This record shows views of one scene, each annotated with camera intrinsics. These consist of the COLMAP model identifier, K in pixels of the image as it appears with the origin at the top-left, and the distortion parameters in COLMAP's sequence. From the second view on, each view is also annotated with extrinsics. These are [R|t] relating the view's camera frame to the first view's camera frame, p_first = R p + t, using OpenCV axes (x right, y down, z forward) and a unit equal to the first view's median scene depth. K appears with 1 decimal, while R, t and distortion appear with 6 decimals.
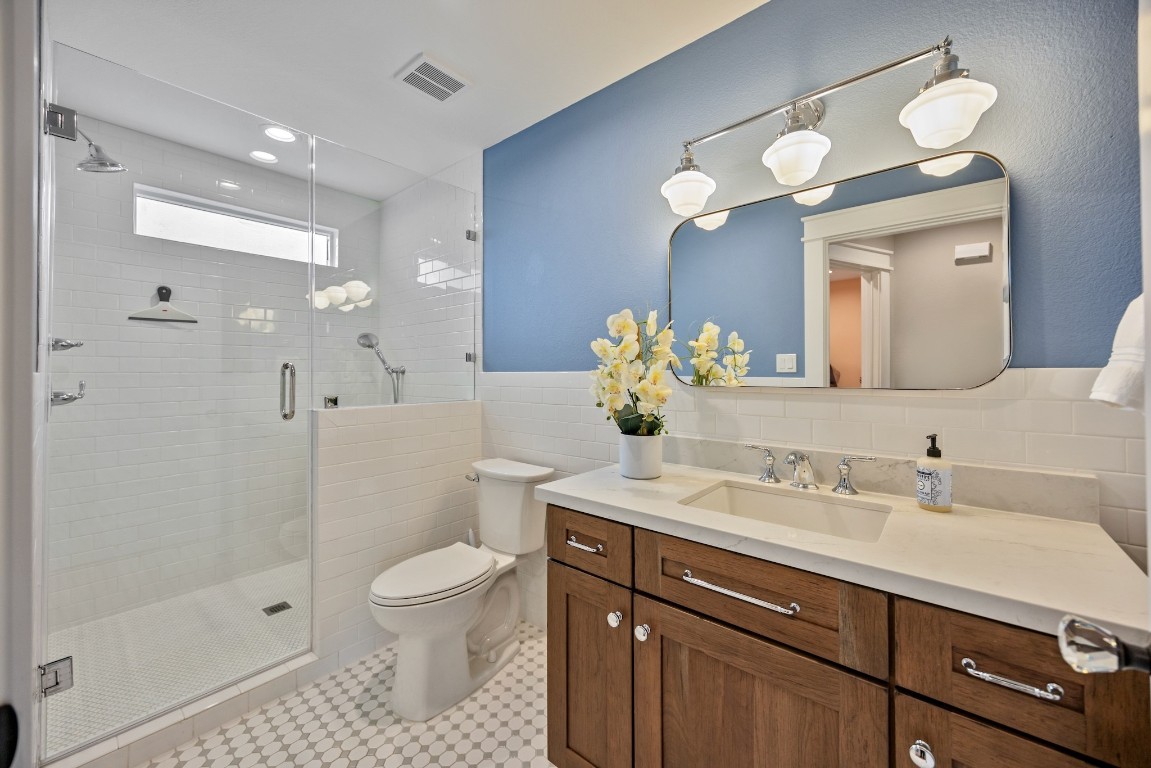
lens RADIAL K [[445.2, 0, 582.1], [0, 445.2, 377.1], [0, 0, 1]] dist [-0.001041, -0.000108]
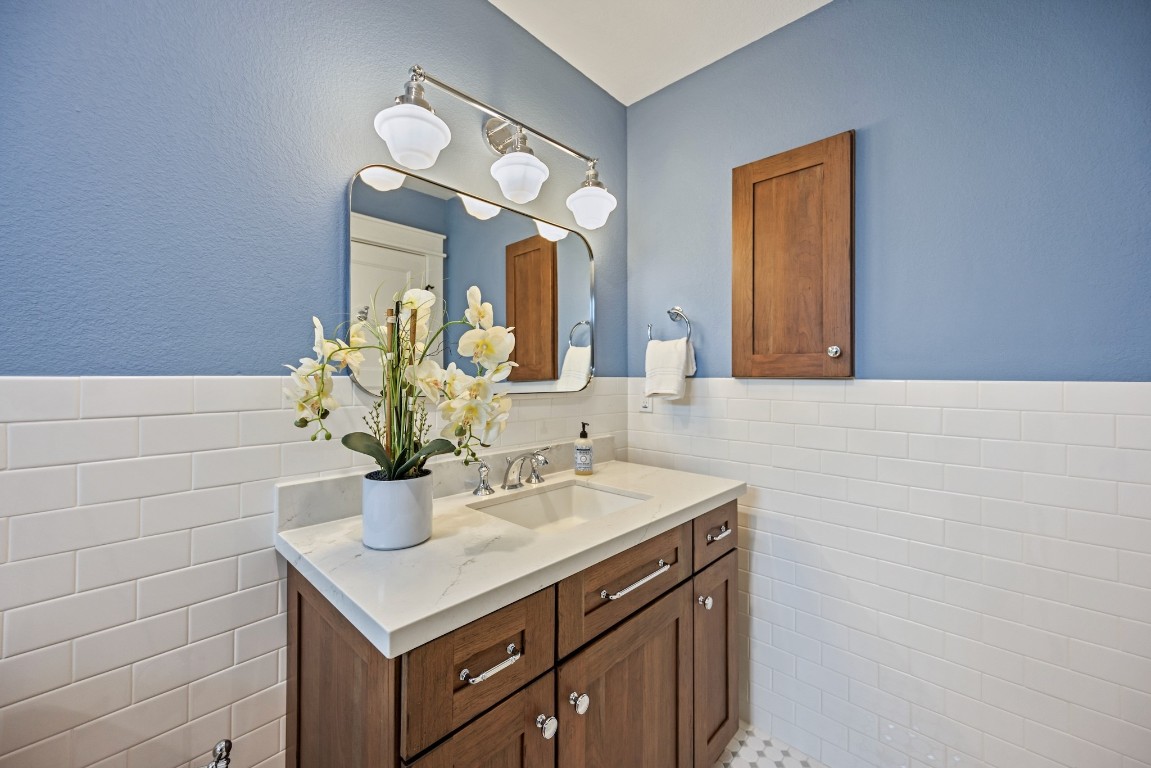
lens RADIAL K [[445.2, 0, 581.7], [0, 445.2, 379.1], [0, 0, 1]] dist [-0.001041, -0.000108]
pose [[0.045434, 0.000619, 0.998967, -0.655372], [0.004955, 0.999987, -0.000845, -0.010727], [-0.998955, 0.004988, 0.045430, 0.935284]]
